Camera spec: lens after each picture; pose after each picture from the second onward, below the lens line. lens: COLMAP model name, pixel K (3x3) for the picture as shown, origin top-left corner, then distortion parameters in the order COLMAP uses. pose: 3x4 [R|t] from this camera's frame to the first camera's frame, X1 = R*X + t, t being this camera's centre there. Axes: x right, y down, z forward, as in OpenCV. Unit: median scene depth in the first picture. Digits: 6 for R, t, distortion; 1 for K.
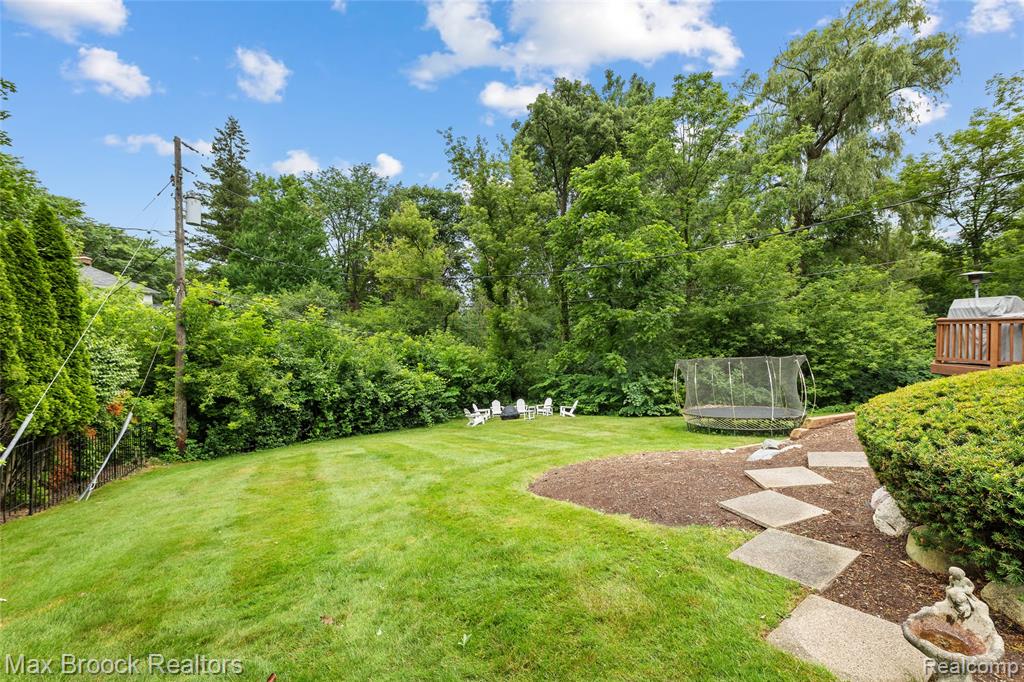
lens RADIAL K [[420.5, 0, 511.8], [0, 420.5, 340.6], [0, 0, 1]] dist [0.000547, -0.000189]
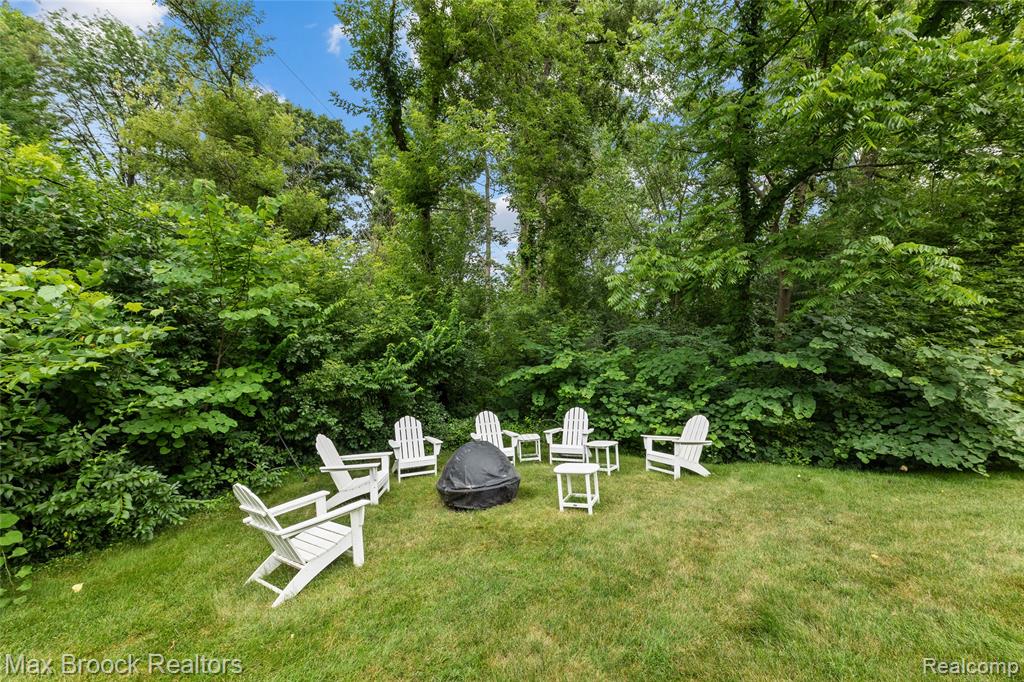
lens RADIAL K [[420.5, 0, 511.3], [0, 420.5, 341.1], [0, 0, 1]] dist [0.000547, -0.000189]
pose [[0.967055, 0.031082, 0.252663, -0.044977], [-0.025278, 0.999337, -0.026187, 0.095239], [-0.253310, 0.018937, 0.967200, 0.701118]]
